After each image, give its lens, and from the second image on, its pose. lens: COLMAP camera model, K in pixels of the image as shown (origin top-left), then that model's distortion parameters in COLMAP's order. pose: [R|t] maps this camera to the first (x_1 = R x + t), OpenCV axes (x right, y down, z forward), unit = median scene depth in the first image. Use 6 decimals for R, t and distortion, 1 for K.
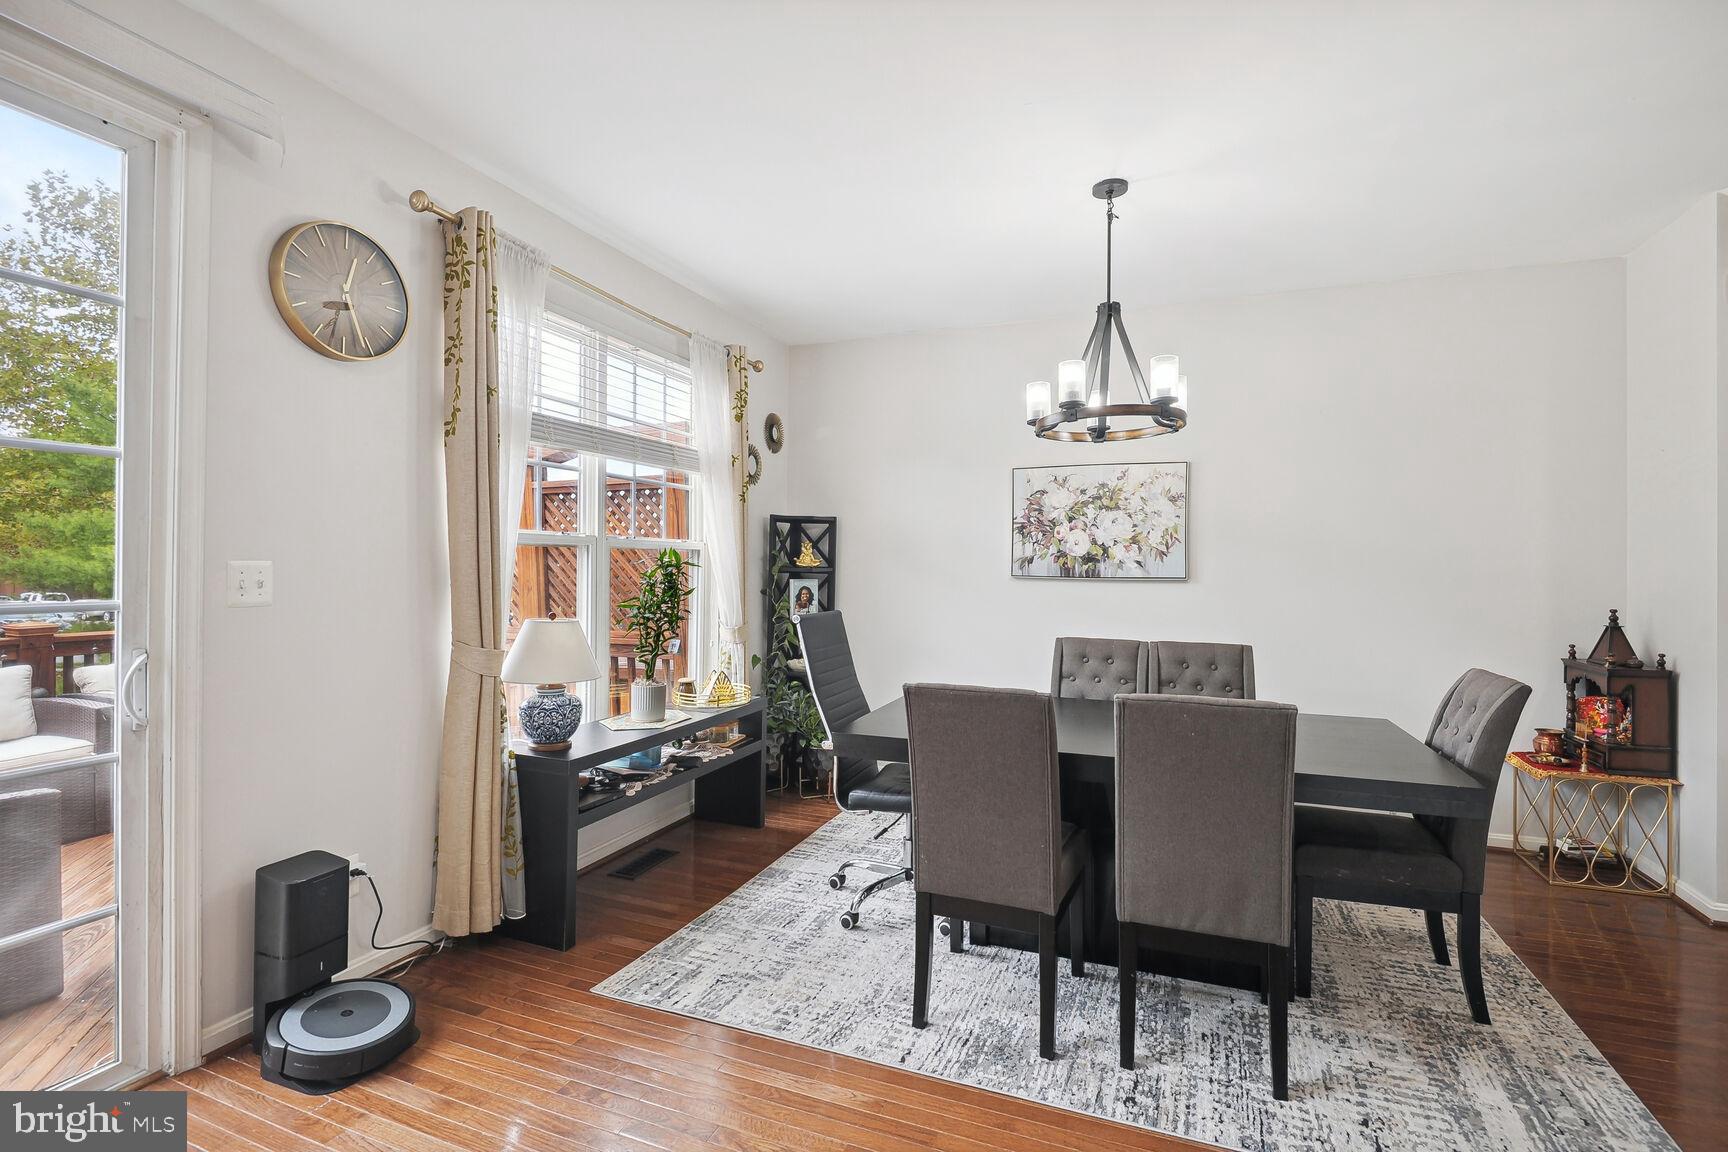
lens RADIAL K [[787.6, 0, 872.2], [0, 787.6, 558.2], [0, 0, 1]] dist [0.002941, -0.002672]
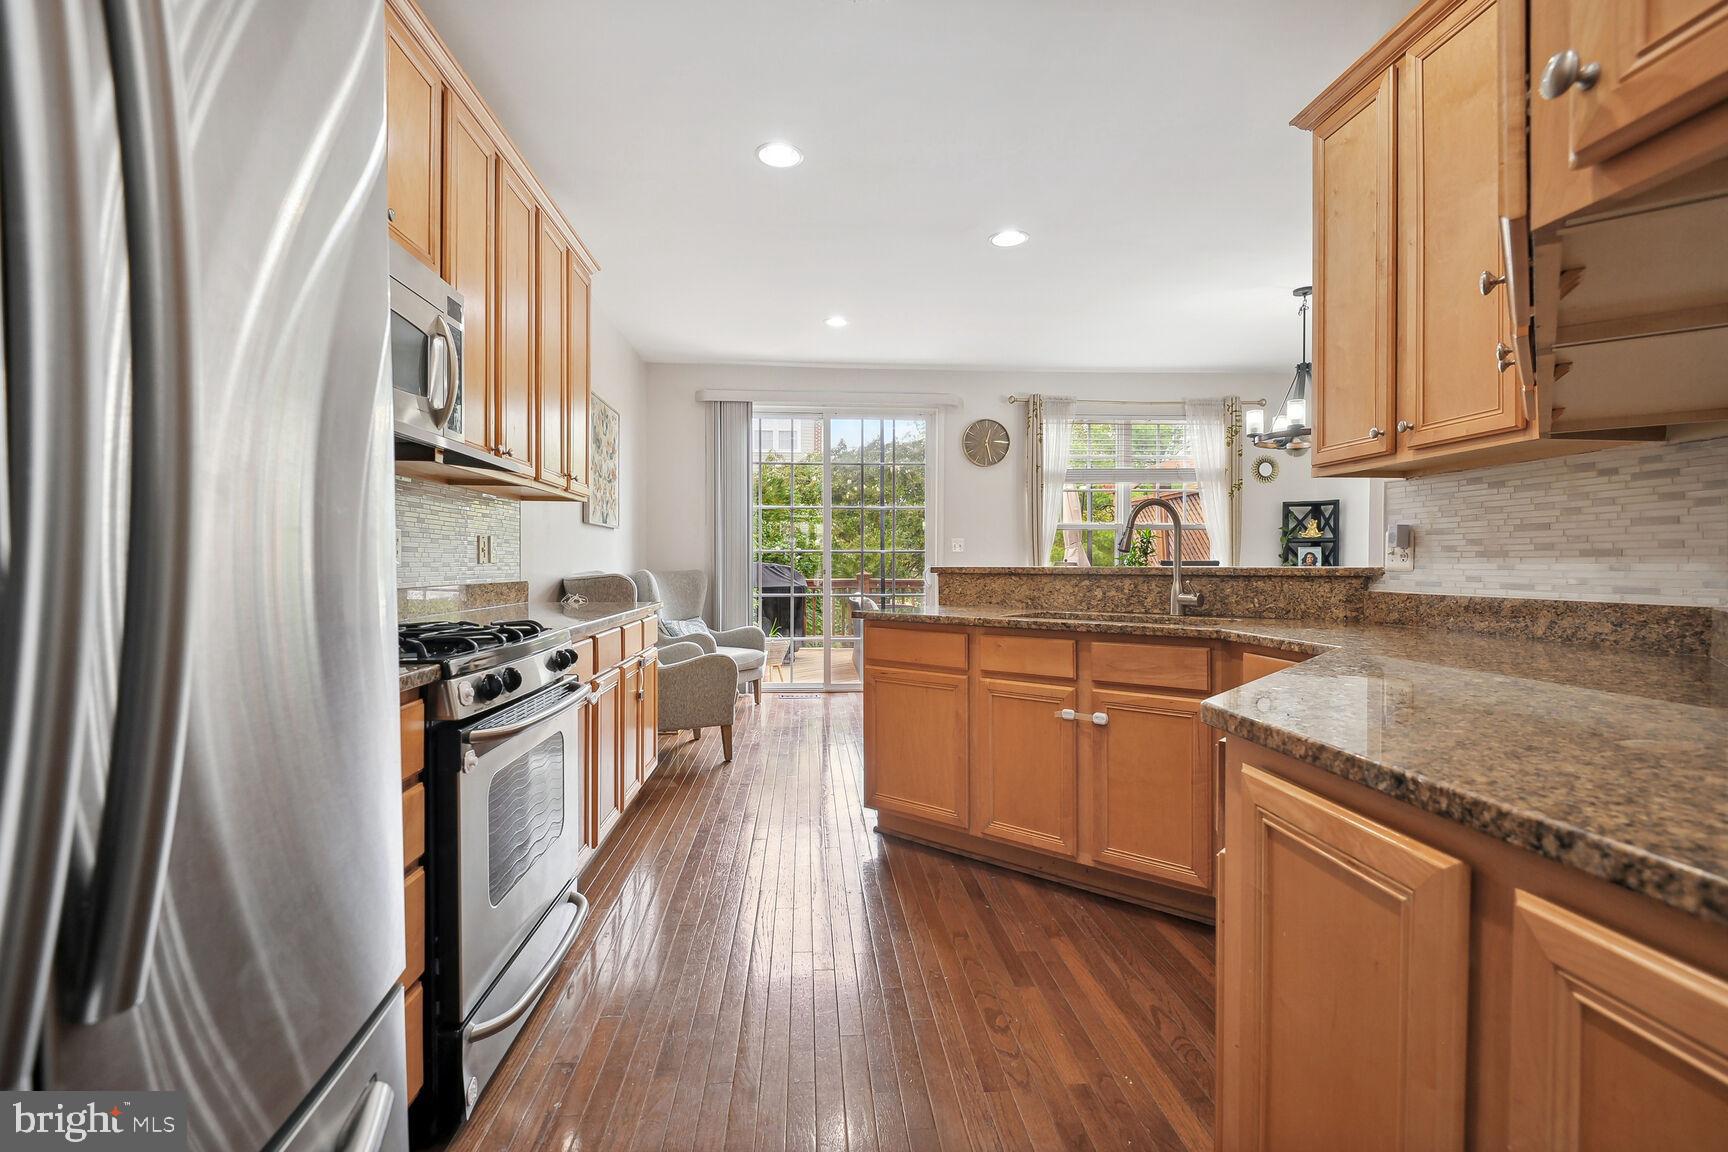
lens RADIAL K [[787.6, 0, 855.1], [0, 787.6, 569.3], [0, 0, 1]] dist [0.002941, -0.002672]
pose [[0.428474, 0.002789, -0.903550, 0.931023], [0.015579, 0.999824, 0.010474, 0.043811], [0.903420, -0.018564, 0.428355, -0.355124]]
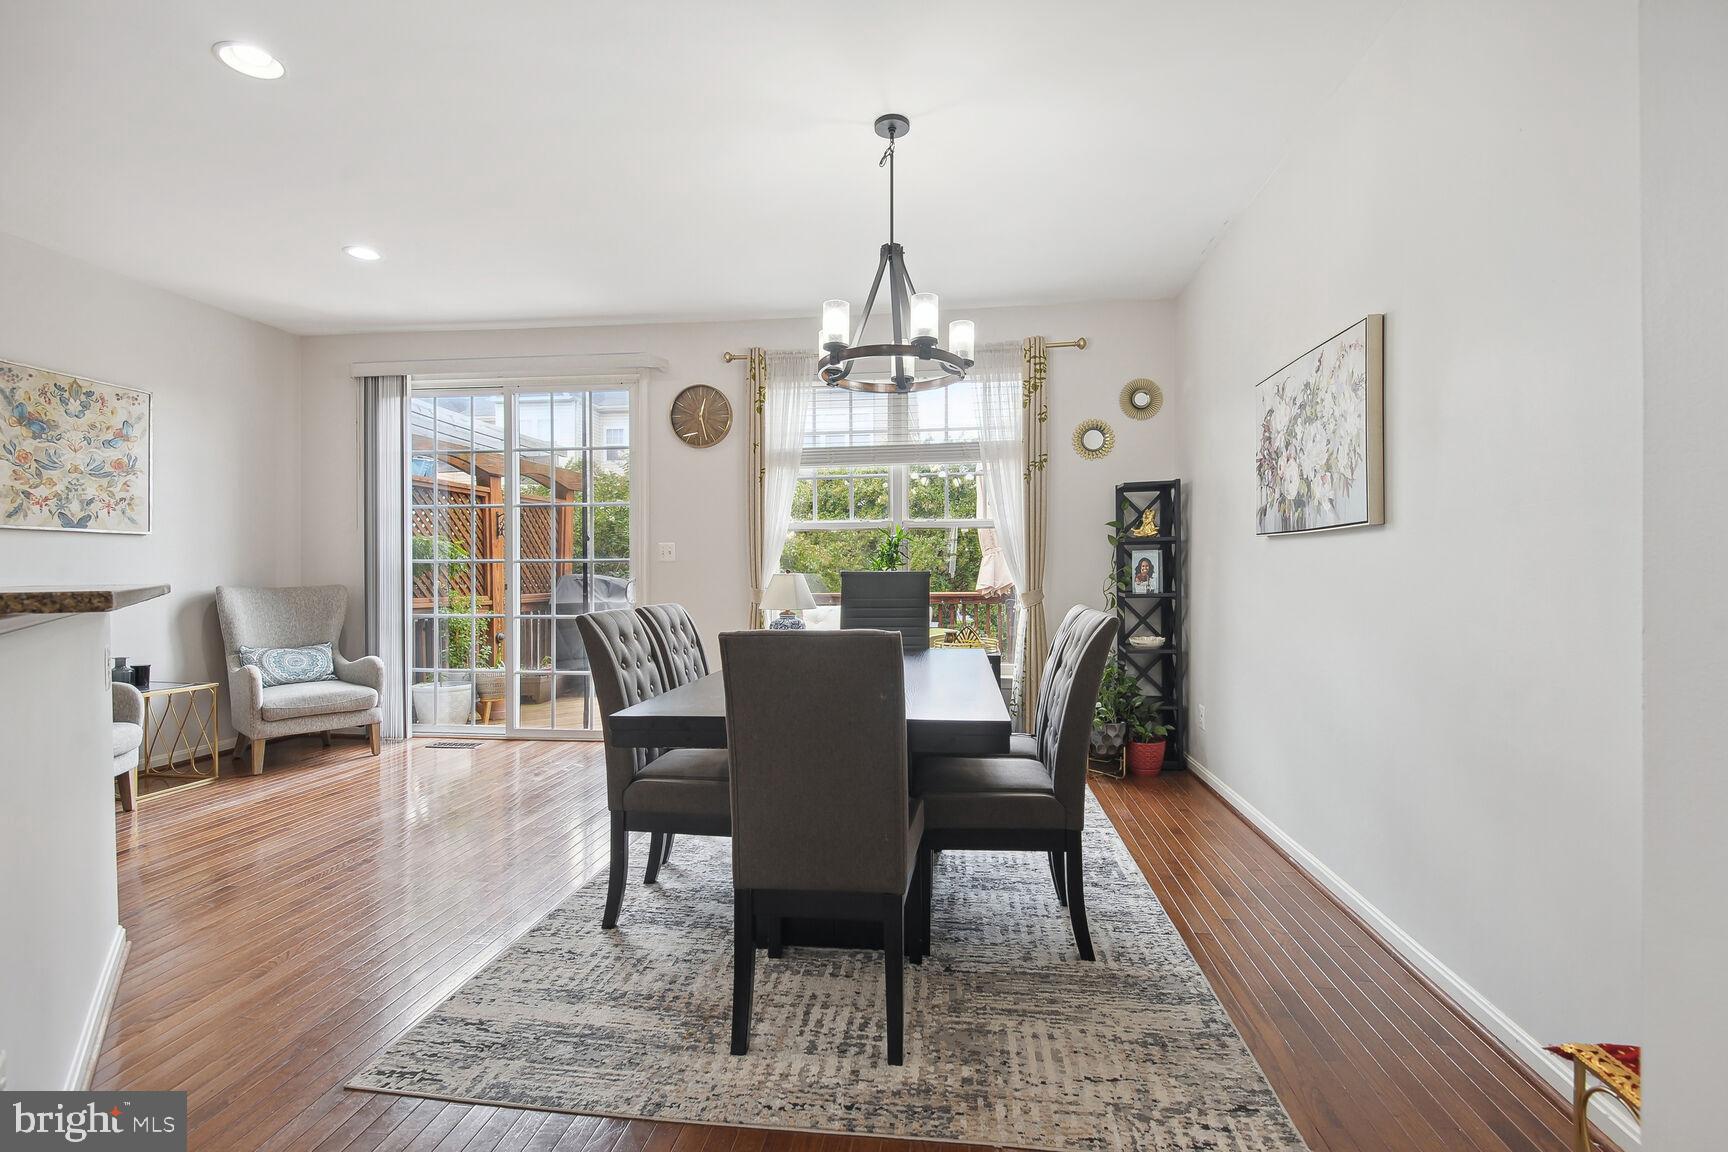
lens RADIAL K [[787.6, 0, 870.7], [0, 787.6, 577.6], [0, 0, 1]] dist [0.002941, -0.002672]
pose [[0.259063, -0.001139, -0.965860, 0.840743], [0.019607, 0.999799, 0.004080, 0.056040], [0.965661, -0.019995, 0.259034, 0.494316]]
